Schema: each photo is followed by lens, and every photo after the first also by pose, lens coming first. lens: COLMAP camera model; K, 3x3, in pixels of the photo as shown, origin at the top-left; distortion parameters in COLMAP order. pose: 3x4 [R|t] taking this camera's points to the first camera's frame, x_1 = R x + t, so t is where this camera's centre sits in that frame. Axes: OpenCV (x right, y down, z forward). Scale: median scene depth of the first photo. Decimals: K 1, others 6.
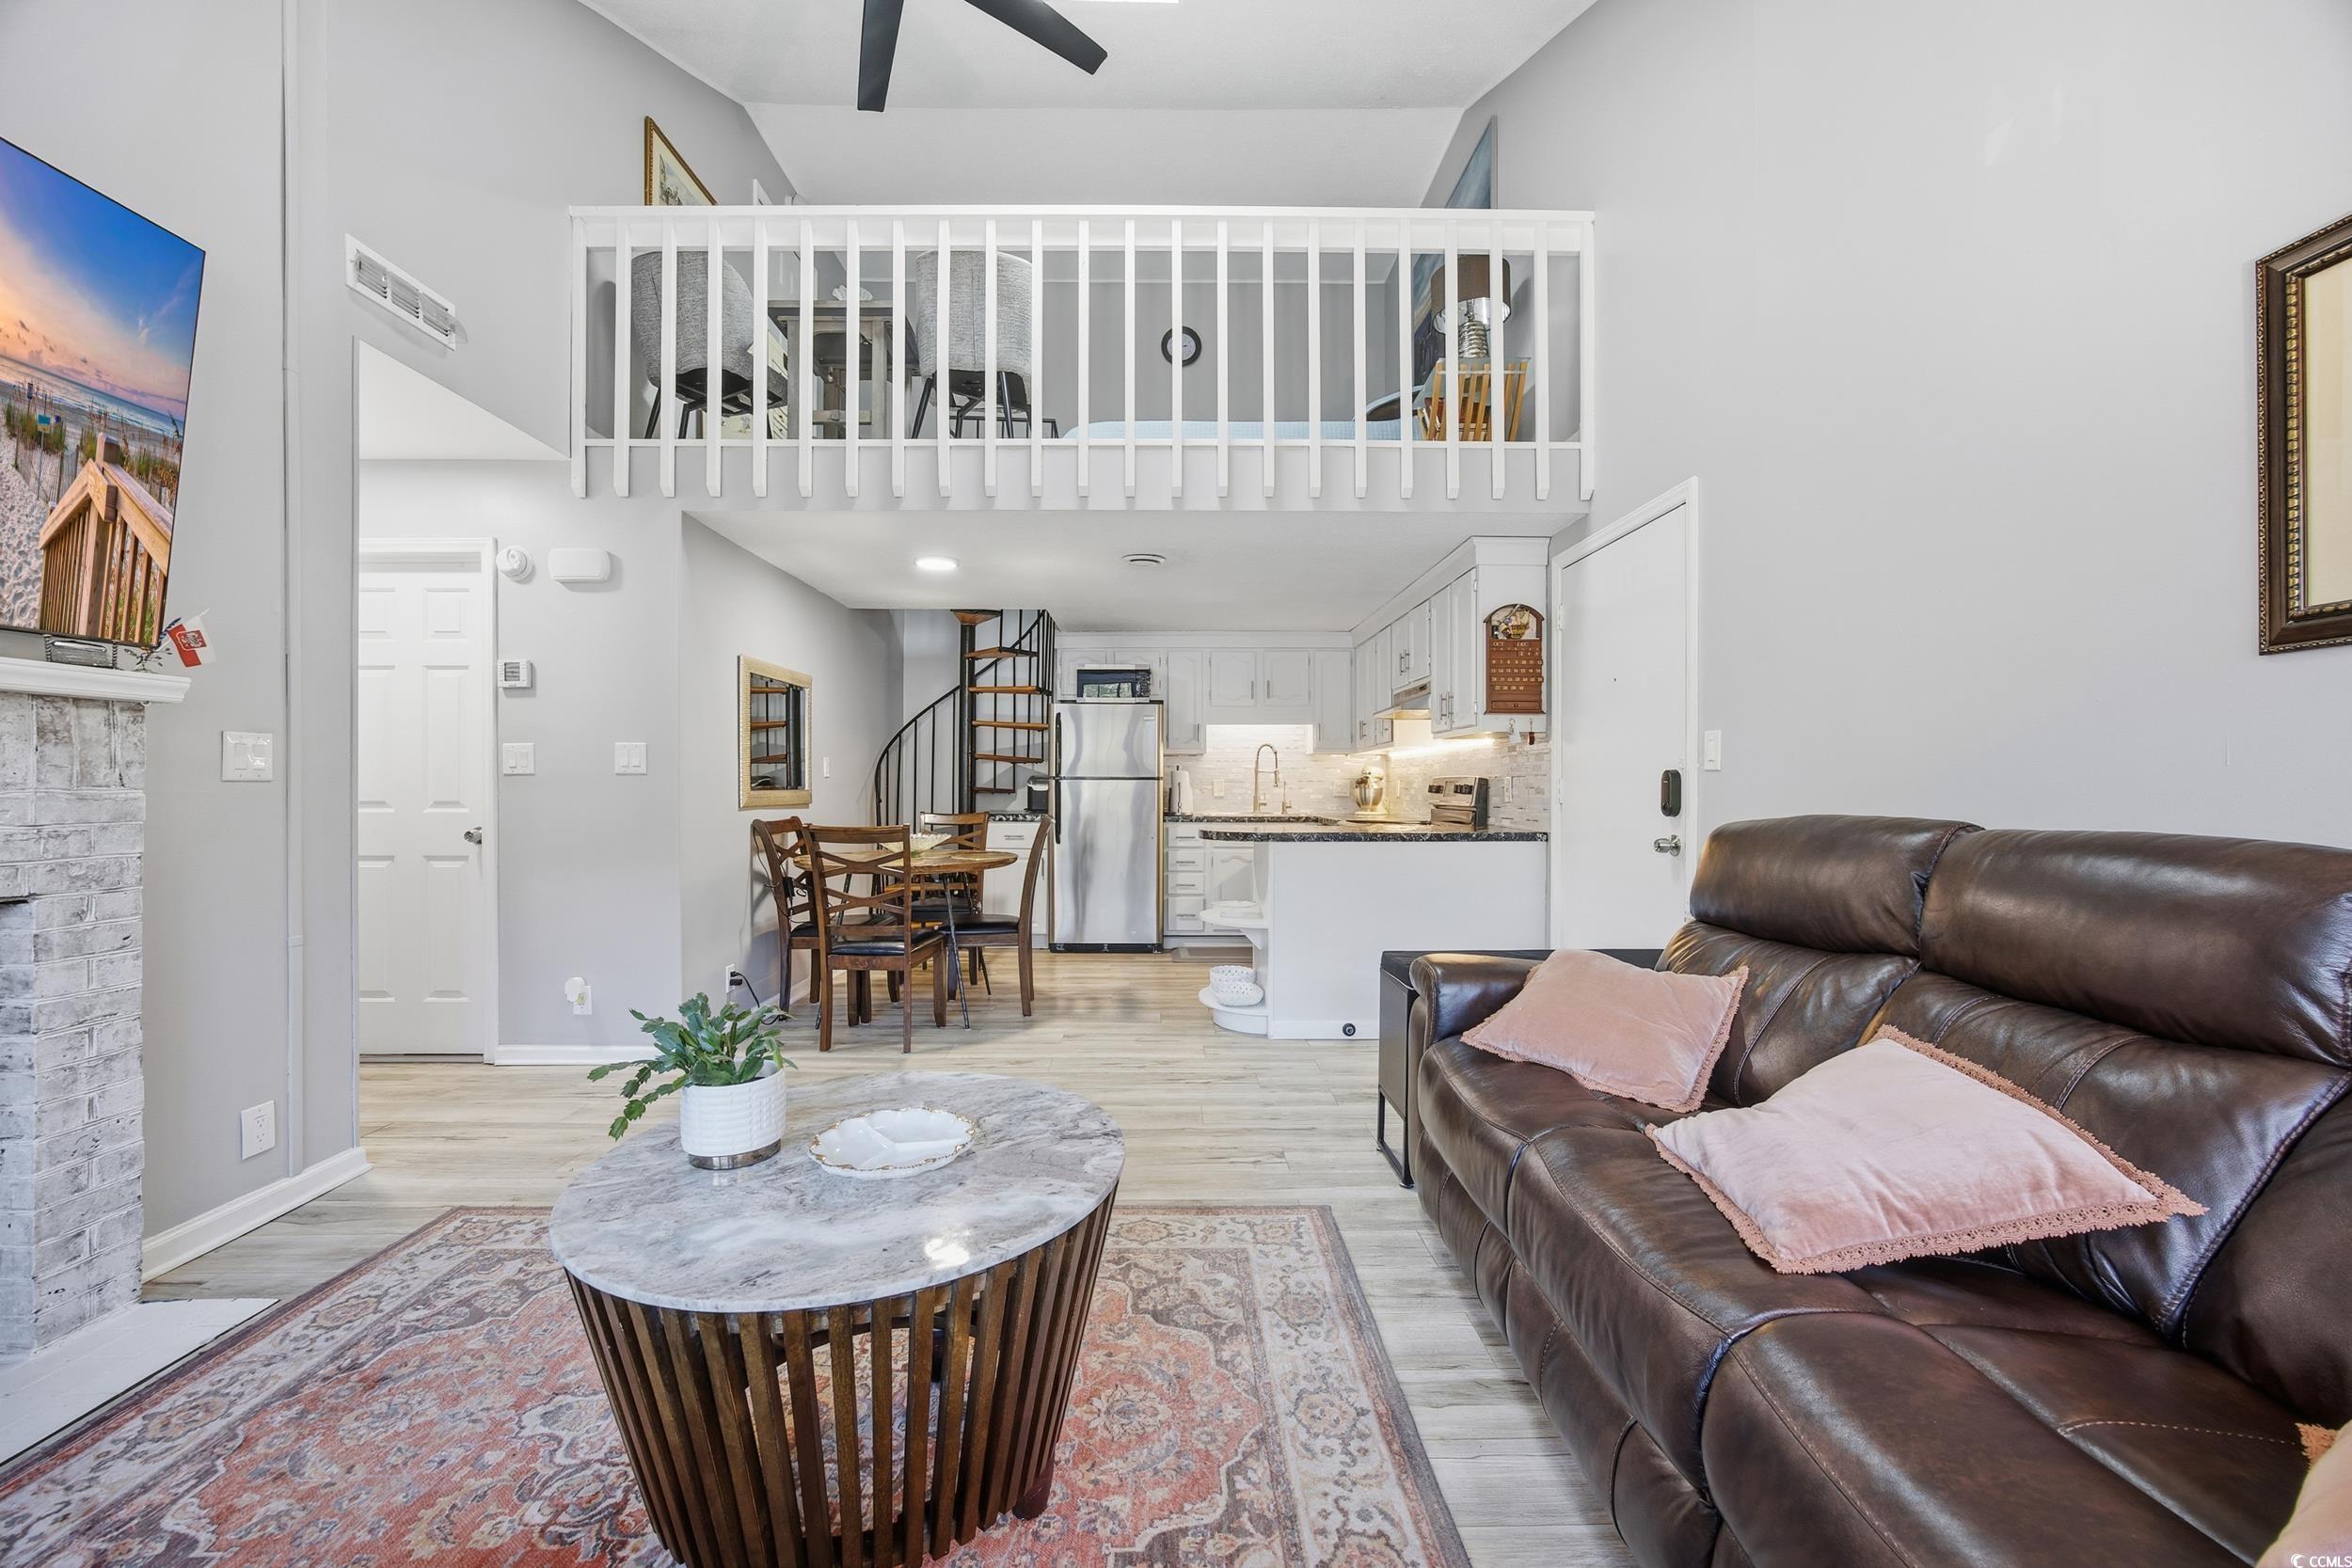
lens RADIAL K [[903.7, 0, 1176.4], [0, 903.7, 802.6], [0, 0, 1]] dist [-0.019005, 0.004733]
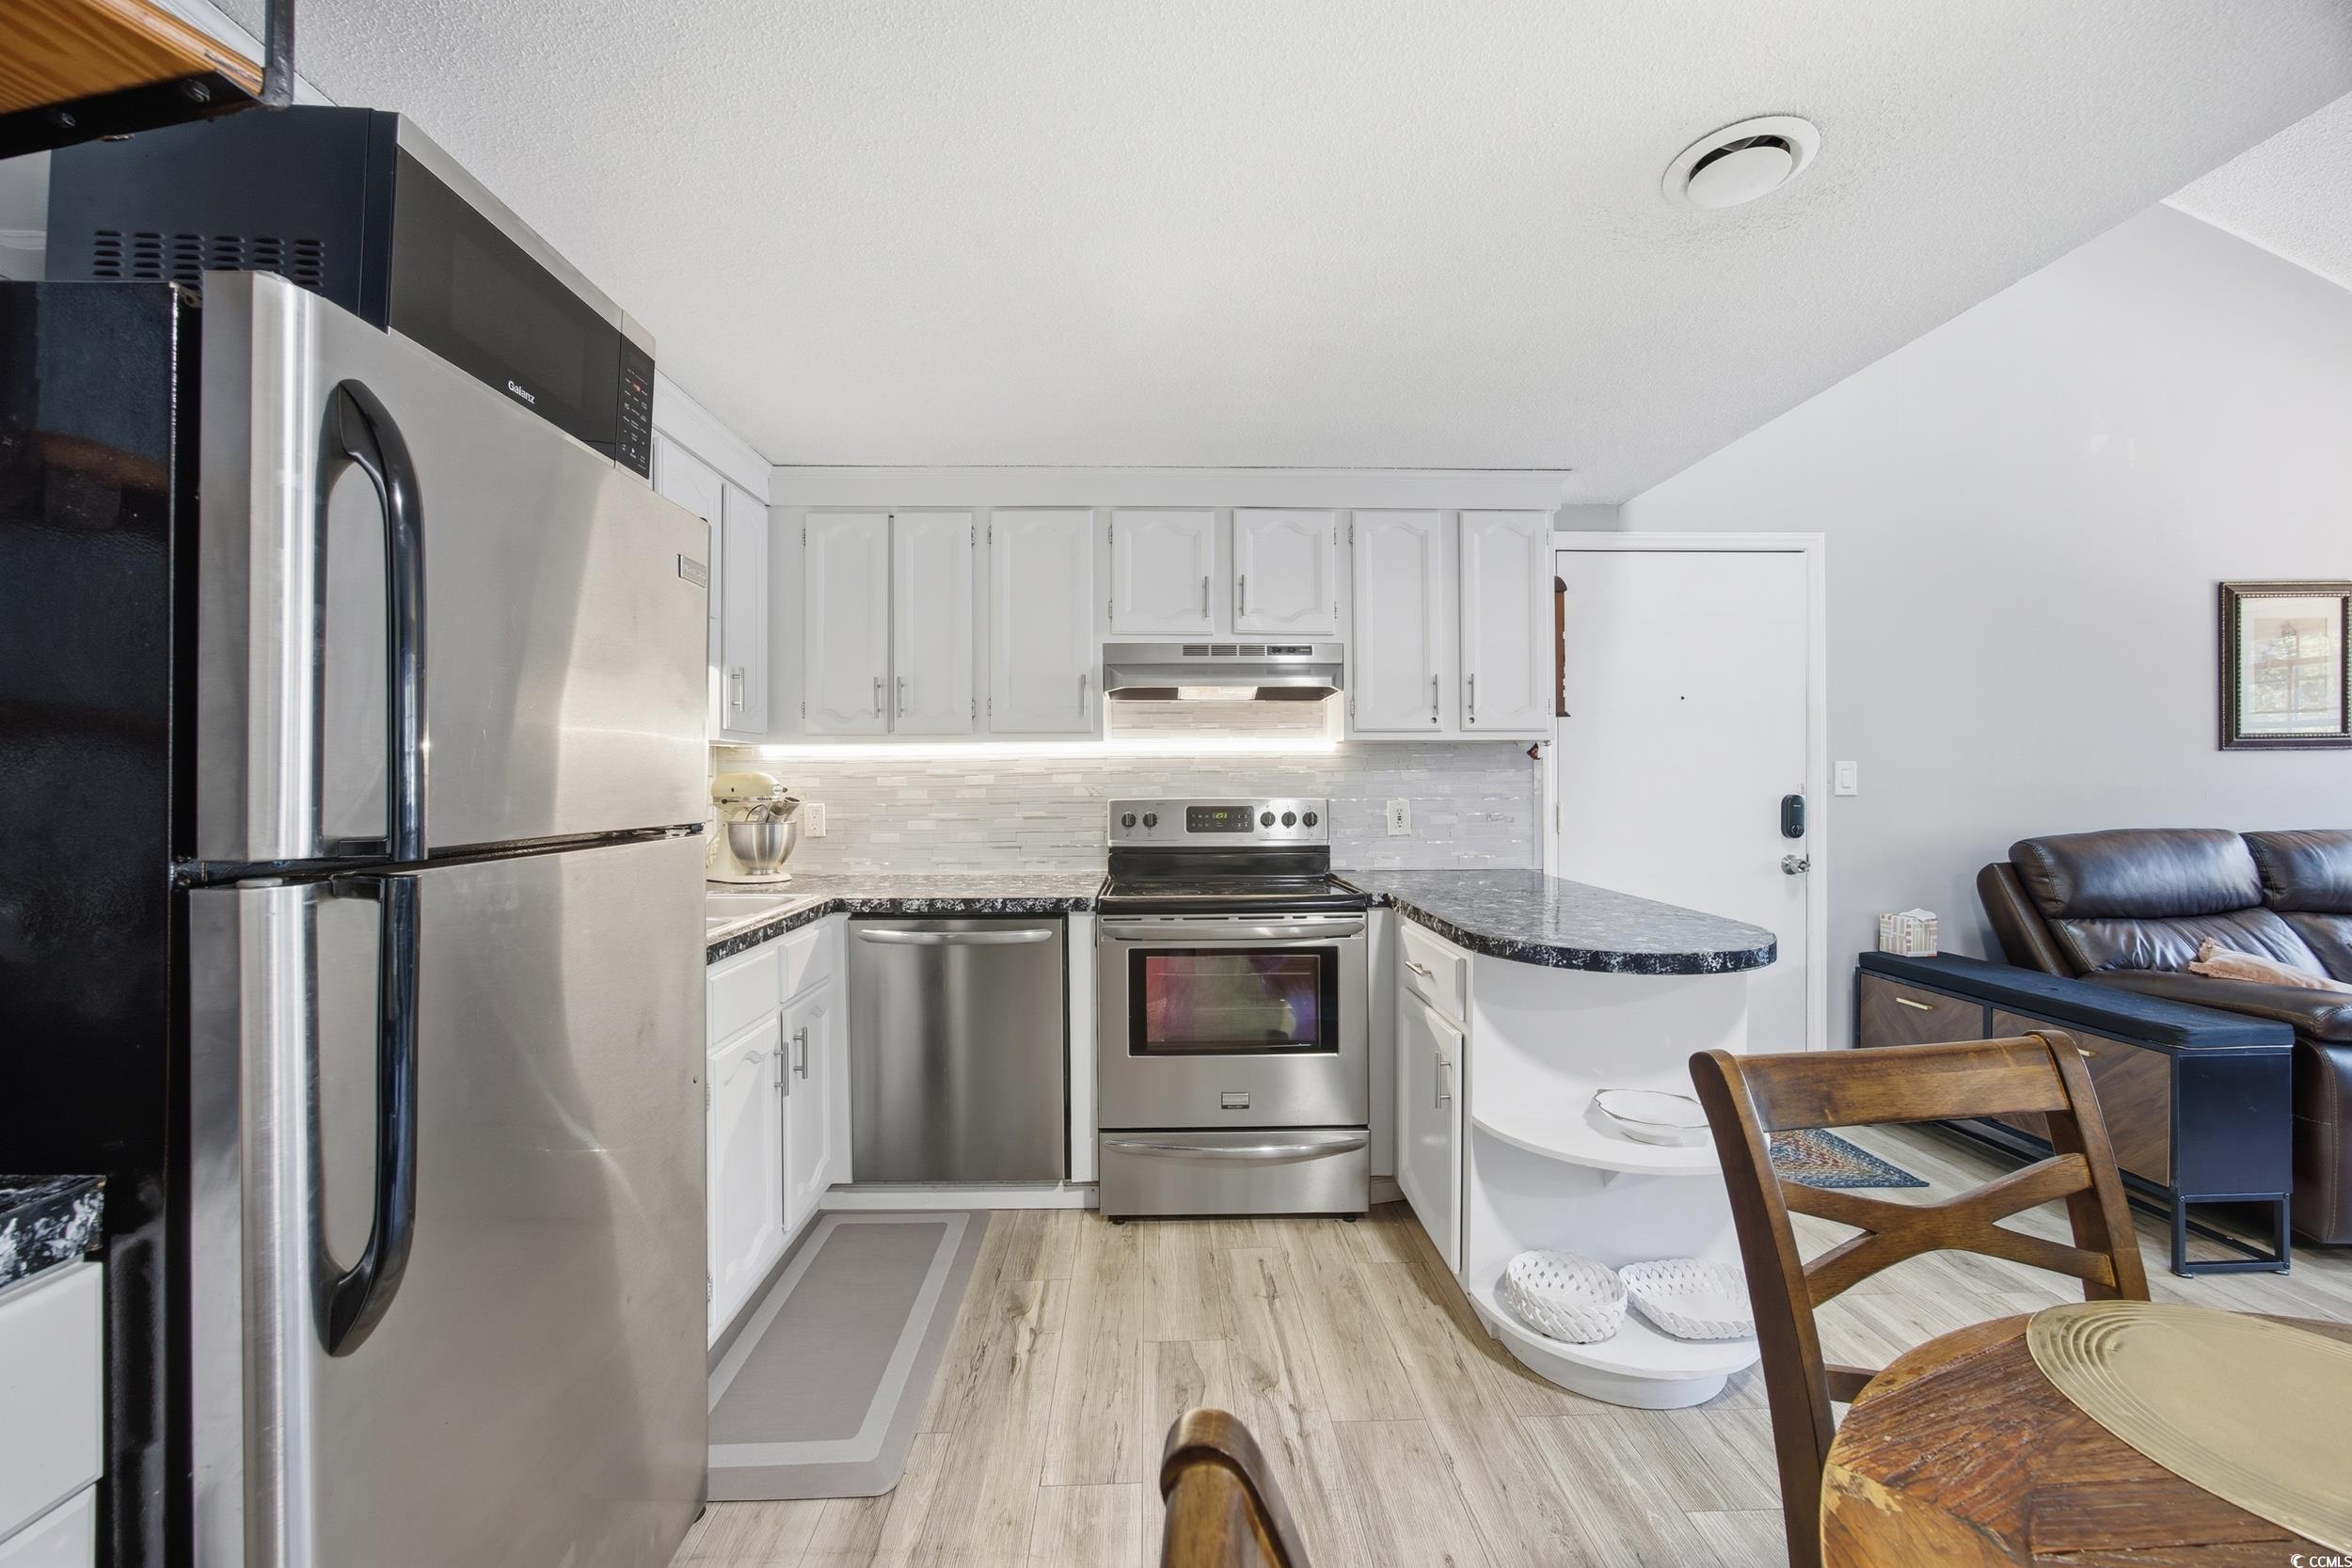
lens RADIAL K [[903.7, 0, 1168.1], [0, 903.7, 768.9], [0, 0, 1]] dist [-0.019005, 0.004733]
pose [[-0.001509, 0.006632, 0.999977, -0.438513], [0.022198, 0.999732, -0.006597, -0.065712], [-0.999752, 0.022188, -0.001655, 1.490360]]
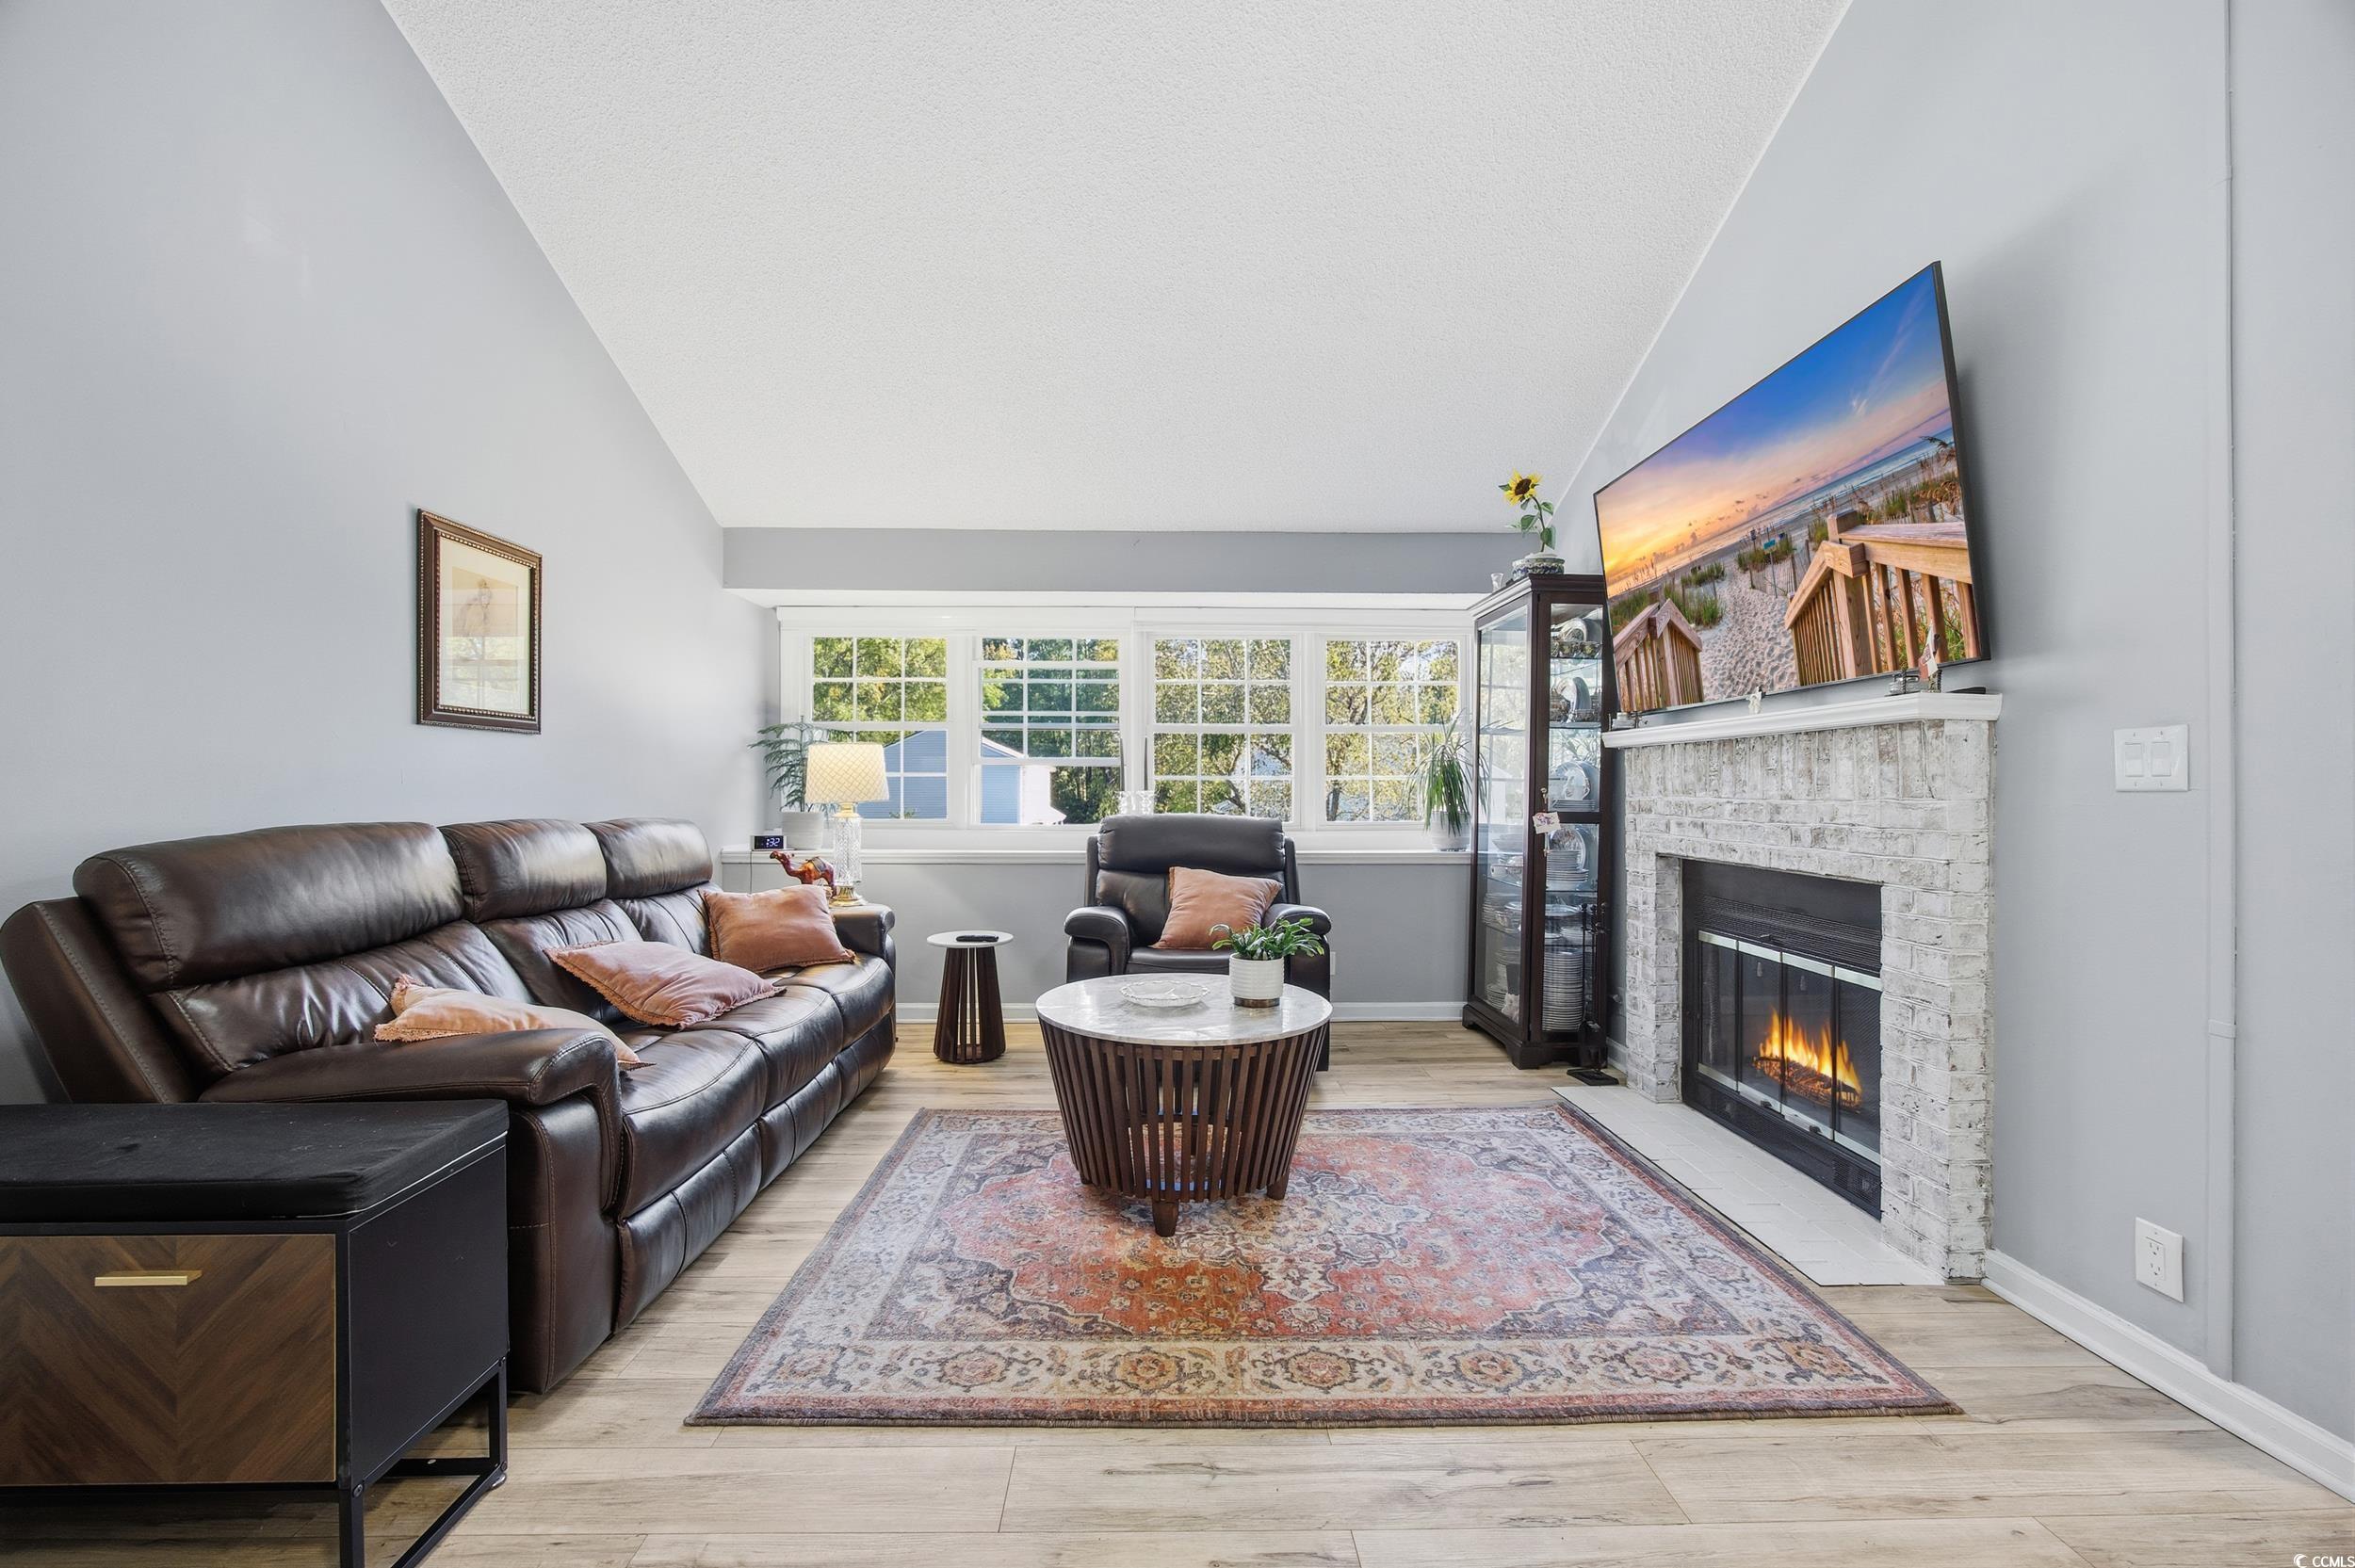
lens RADIAL K [[904.8, 0, 1167.2], [0, 904.8, 802.2], [0, 0, 1]] dist [-0.019005, 0.004733]
pose [[-0.999983, 0.000683, 0.005819, -0.132428], [0.000851, 0.999579, 0.028993, -0.023882], [-0.005797, 0.028997, -0.999563, 1.122820]]
